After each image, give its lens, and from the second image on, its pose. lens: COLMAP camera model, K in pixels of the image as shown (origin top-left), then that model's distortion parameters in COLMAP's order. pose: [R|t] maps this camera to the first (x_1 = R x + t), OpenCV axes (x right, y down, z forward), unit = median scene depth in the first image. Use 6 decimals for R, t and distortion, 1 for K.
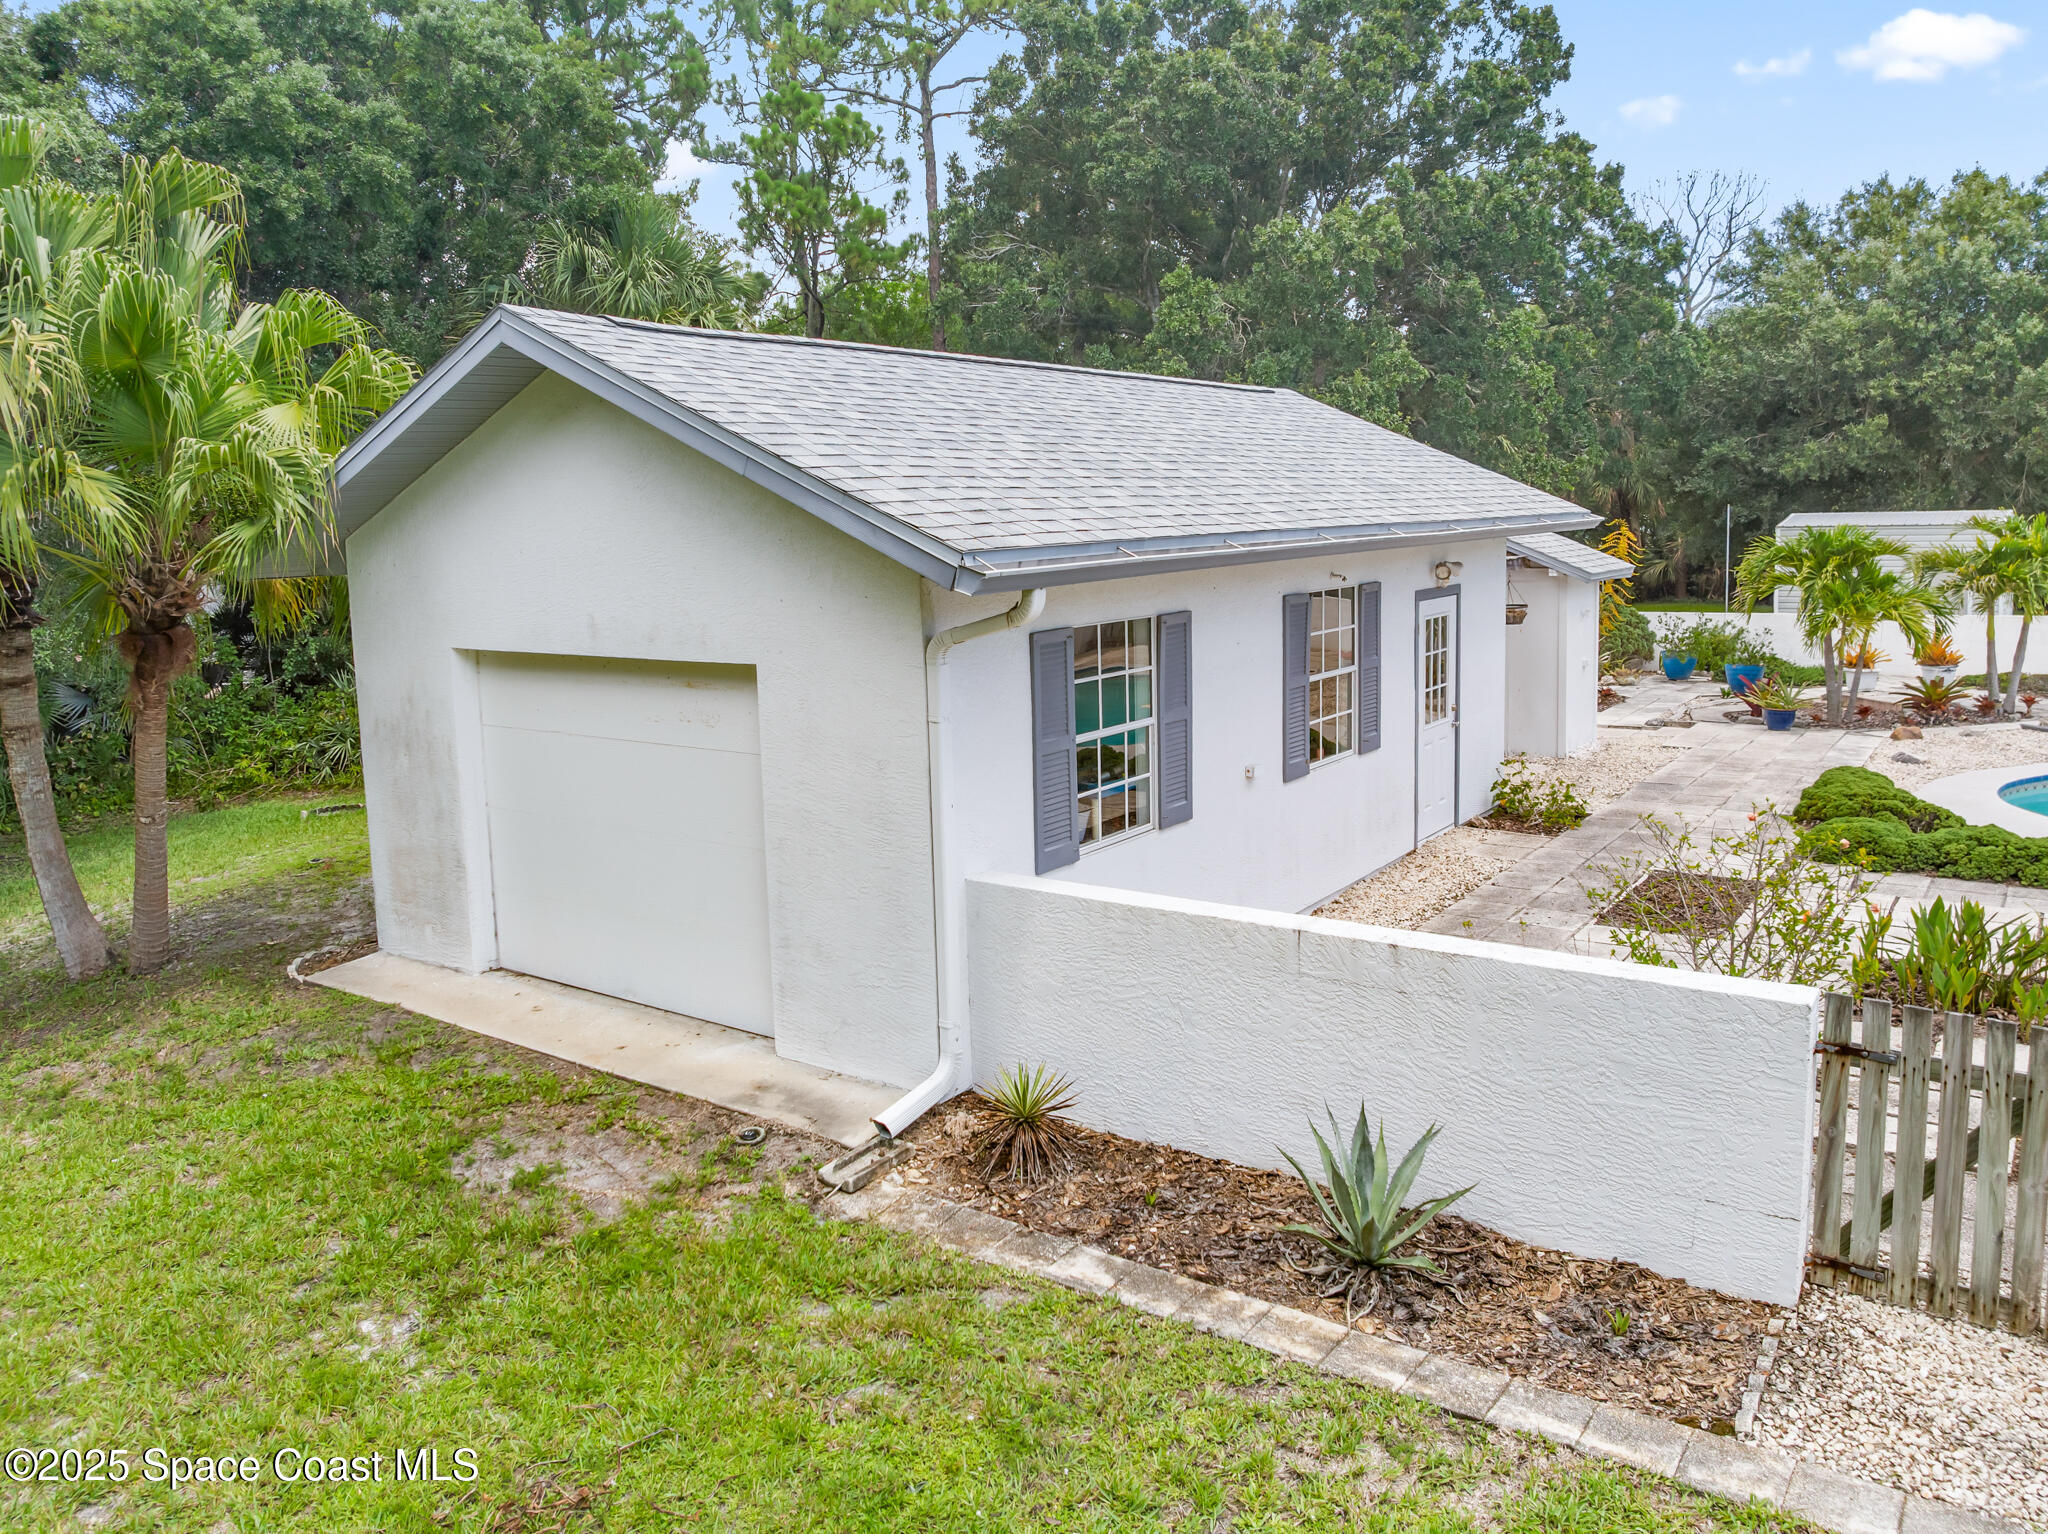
lens RADIAL K [[1516.8, 0, 1029.9], [0, 1516.8, 690.7], [0, 0, 1]] dist [-0.048070, 0.017872]
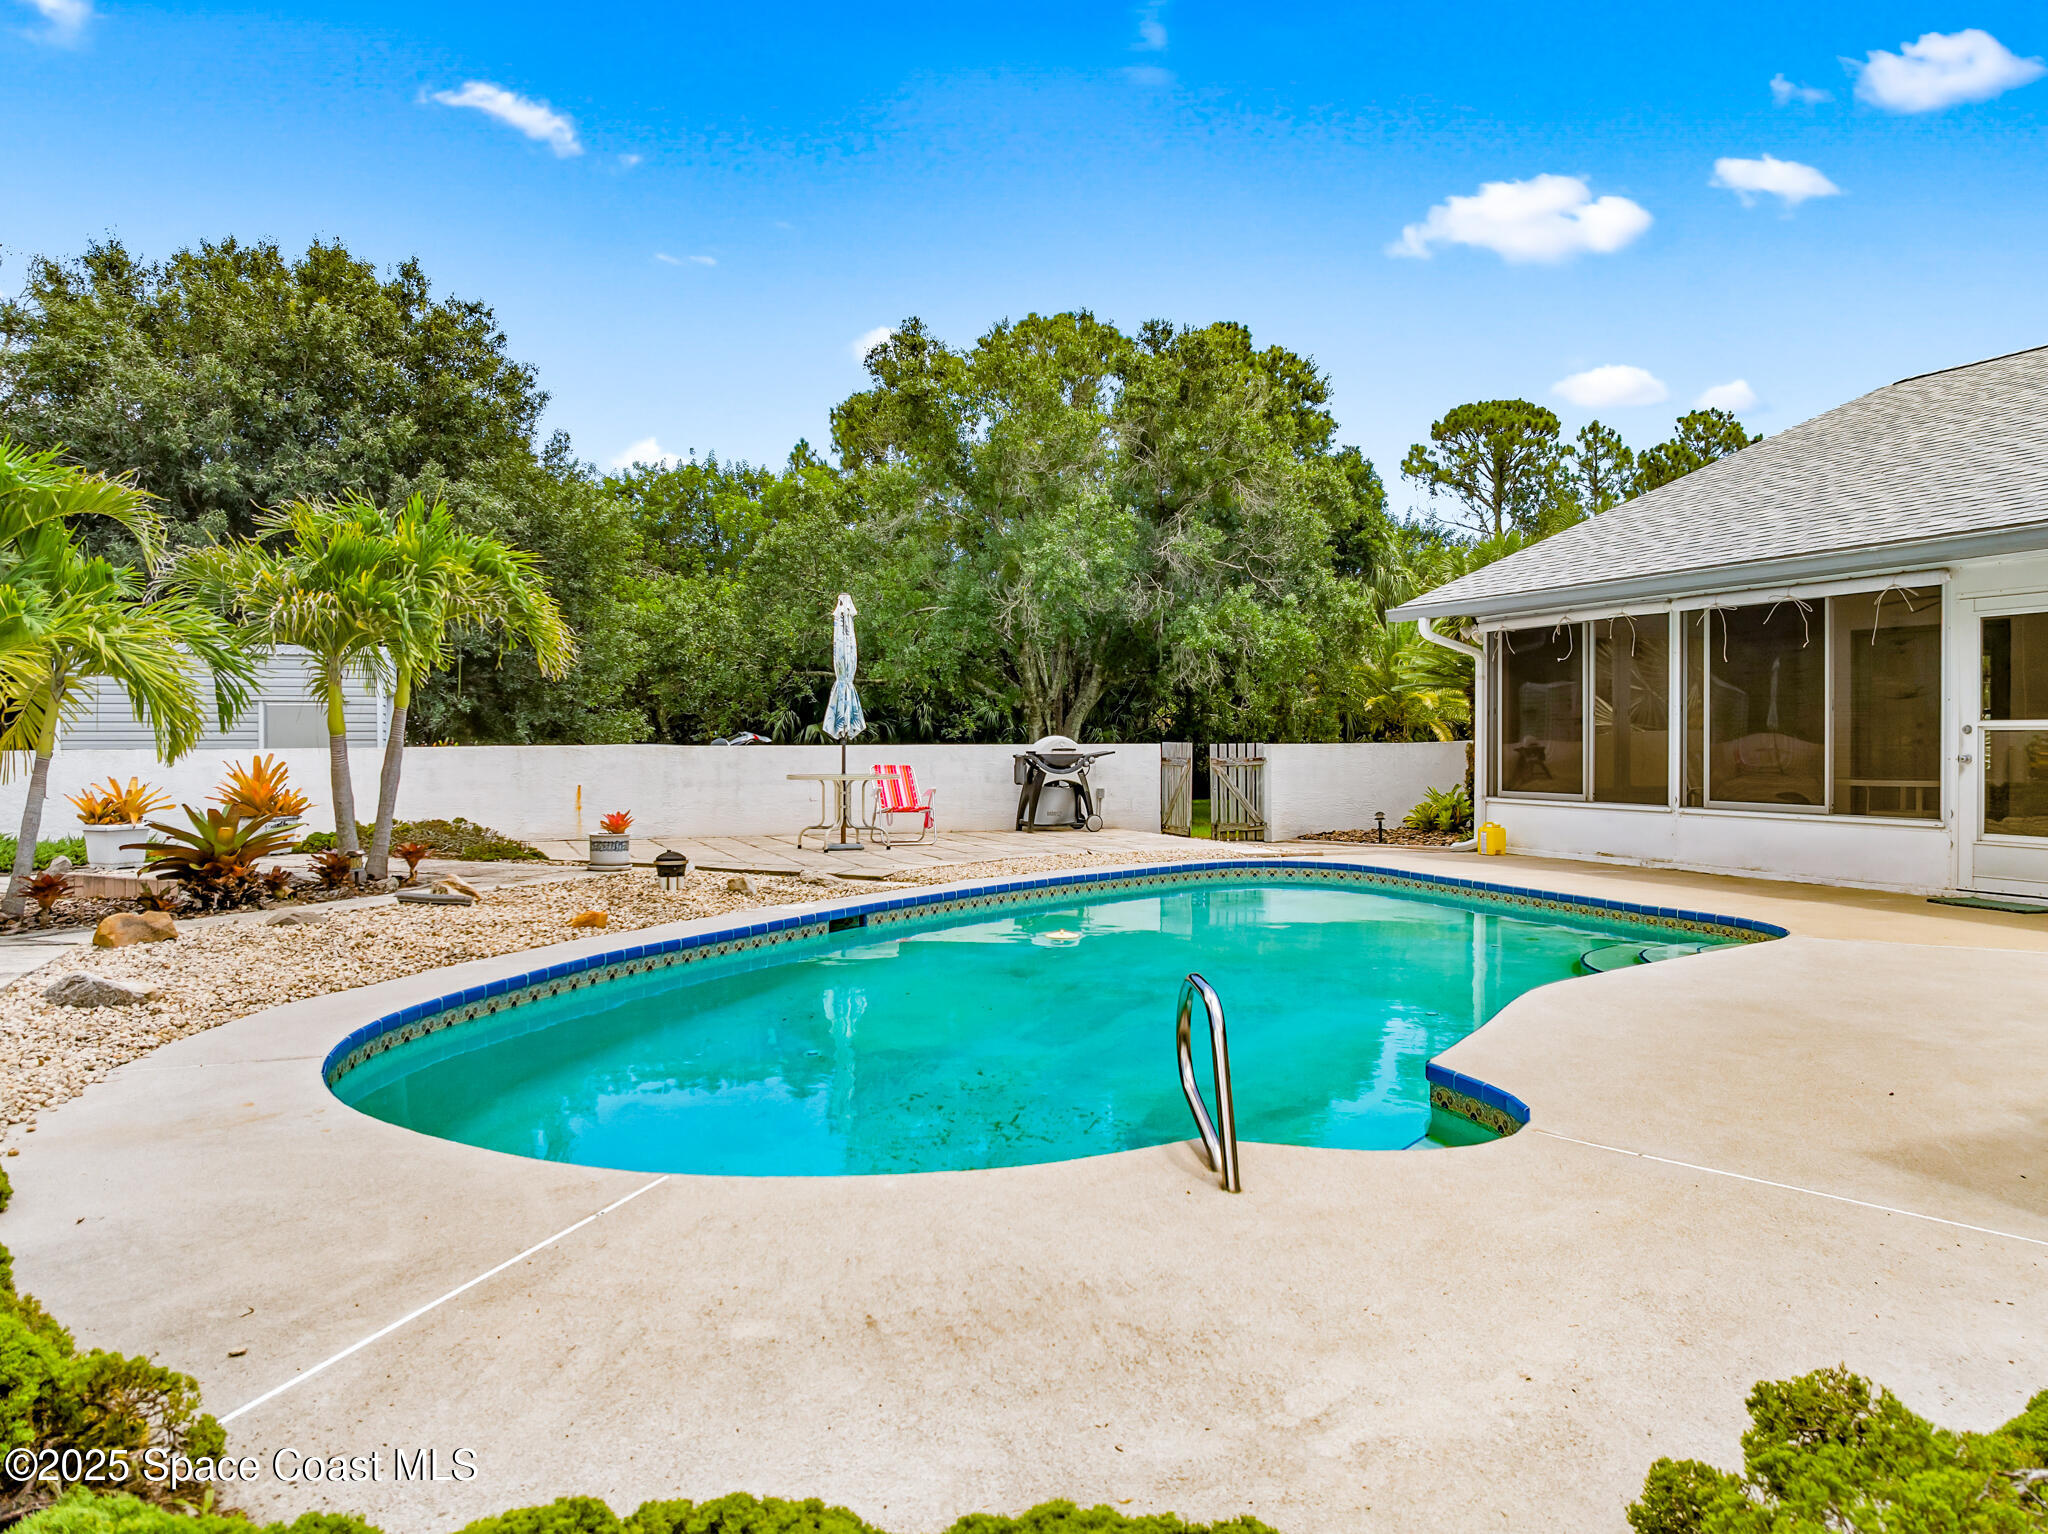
lens RADIAL K [[1450.8, 0, 1026.0], [0, 1450.8, 754.2], [0, 0, 1]] dist [-0.042839, 0.013794]
pose [[0.552529, 0.019530, 0.833265, 0.594236], [0.081483, 0.993671, -0.077320, 0.046251], [-0.829501, 0.110618, 0.547440, 0.873060]]
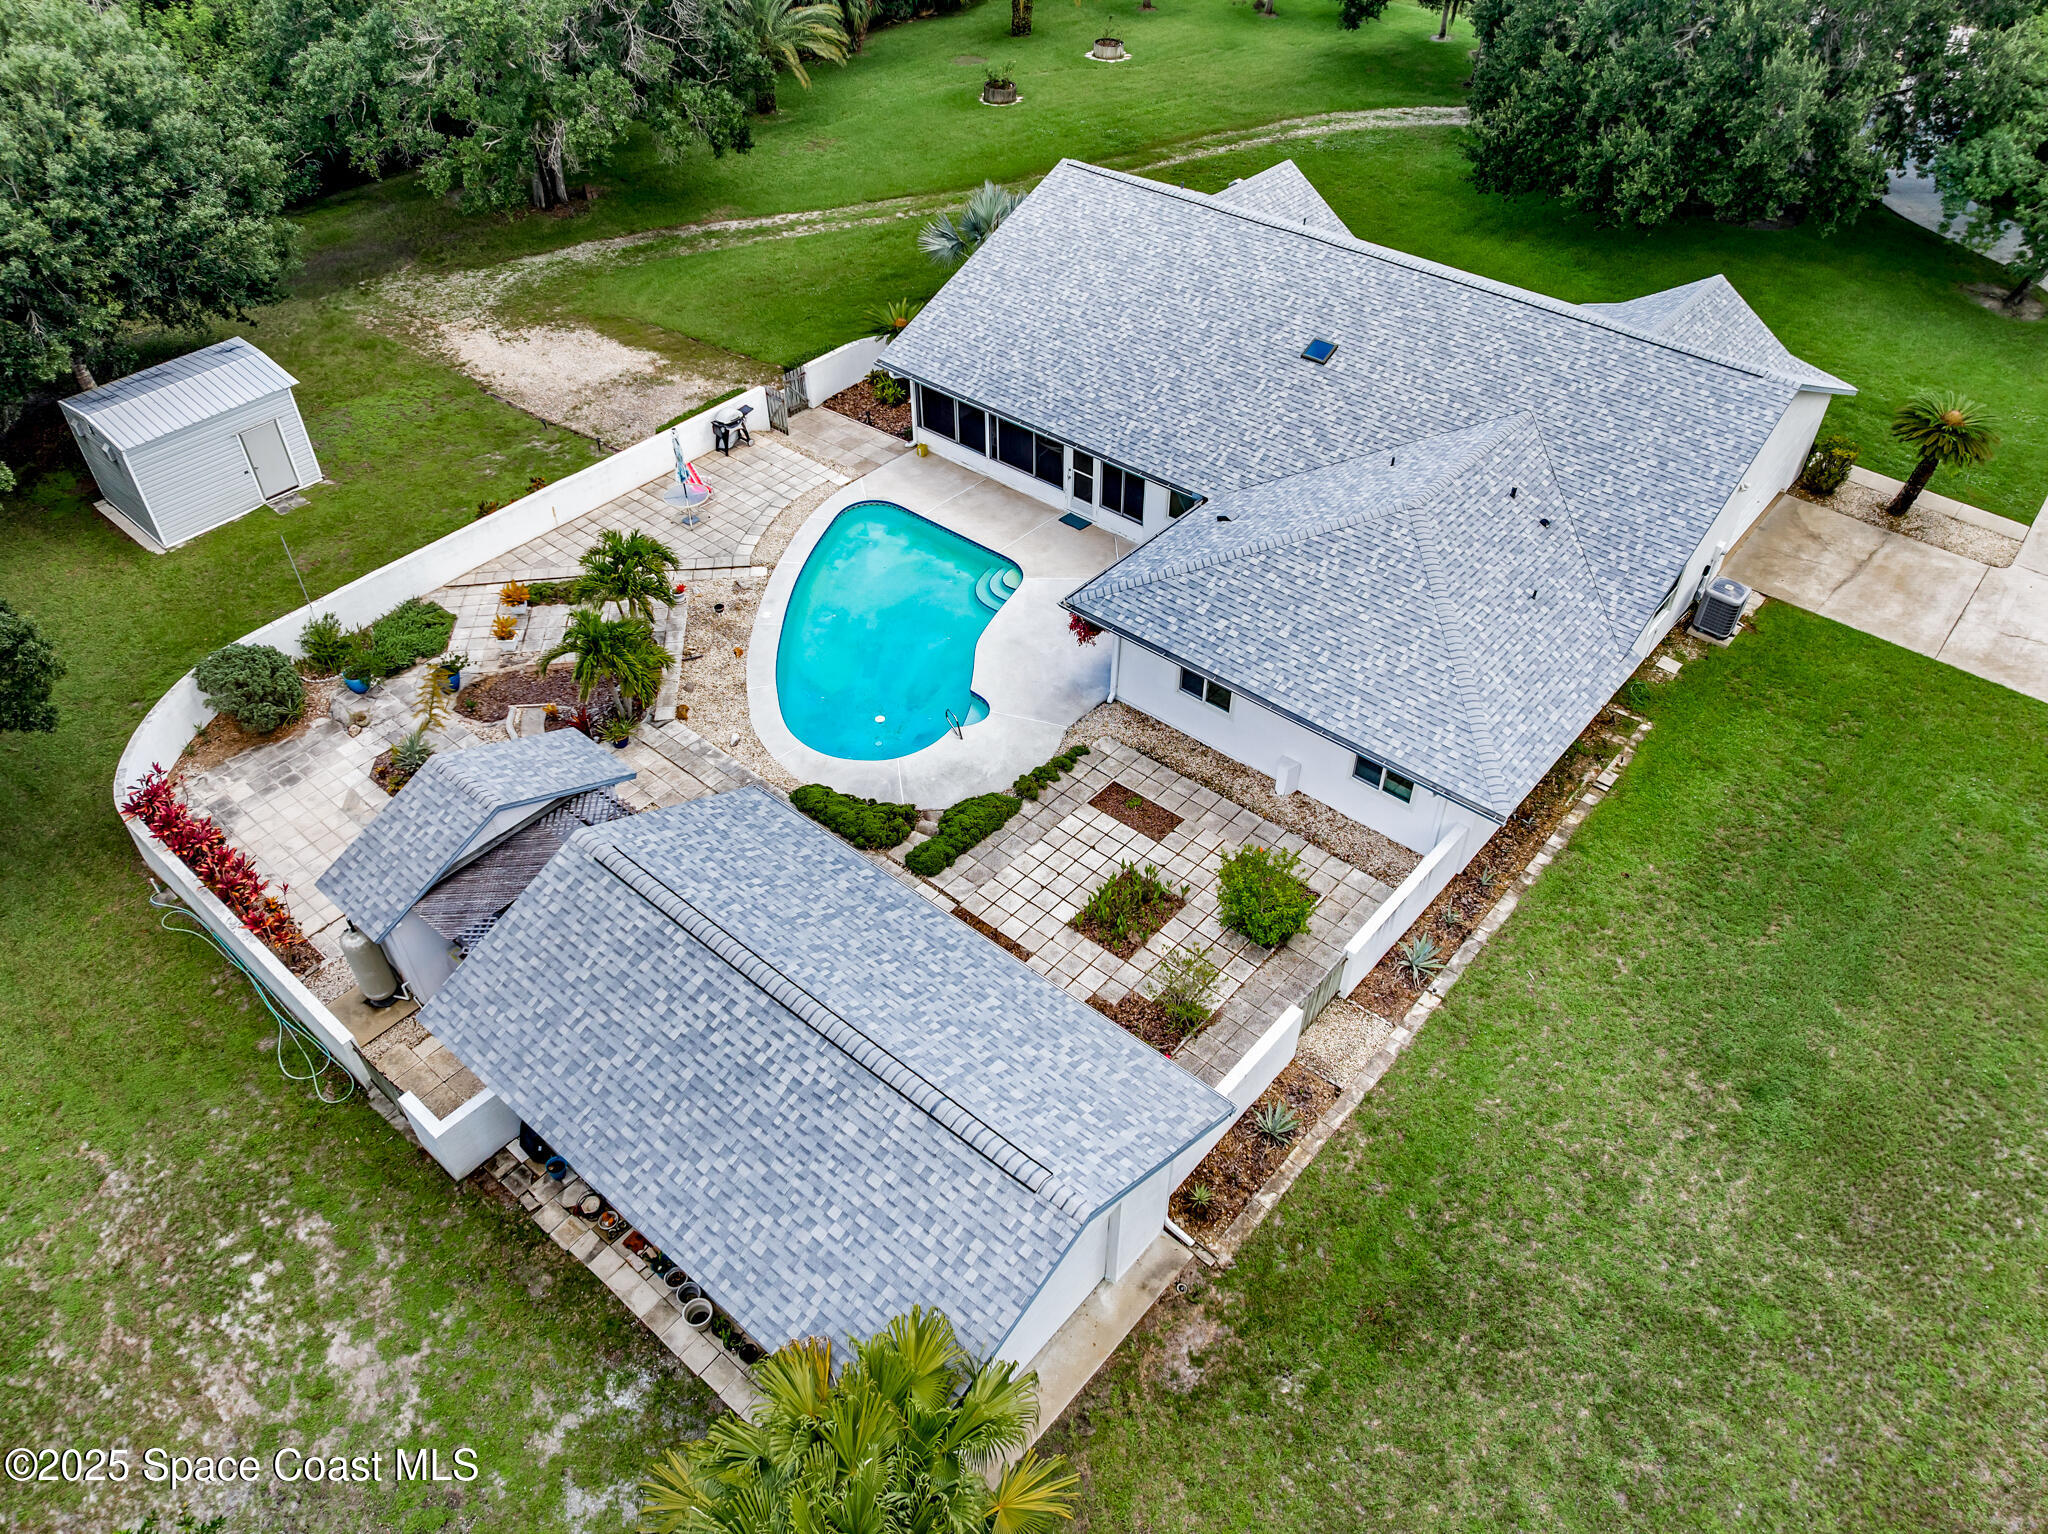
lens RADIAL K [[1450.8, 0, 1026.0], [0, 1450.8, 754.2], [0, 0, 1]] dist [-0.042839, 0.013794]
pose [[0.088898, -0.643406, 0.760346, -1.058959], [0.112380, 0.764973, 0.634182, -1.458239], [-0.989681, 0.029070, 0.140310, 0.556722]]
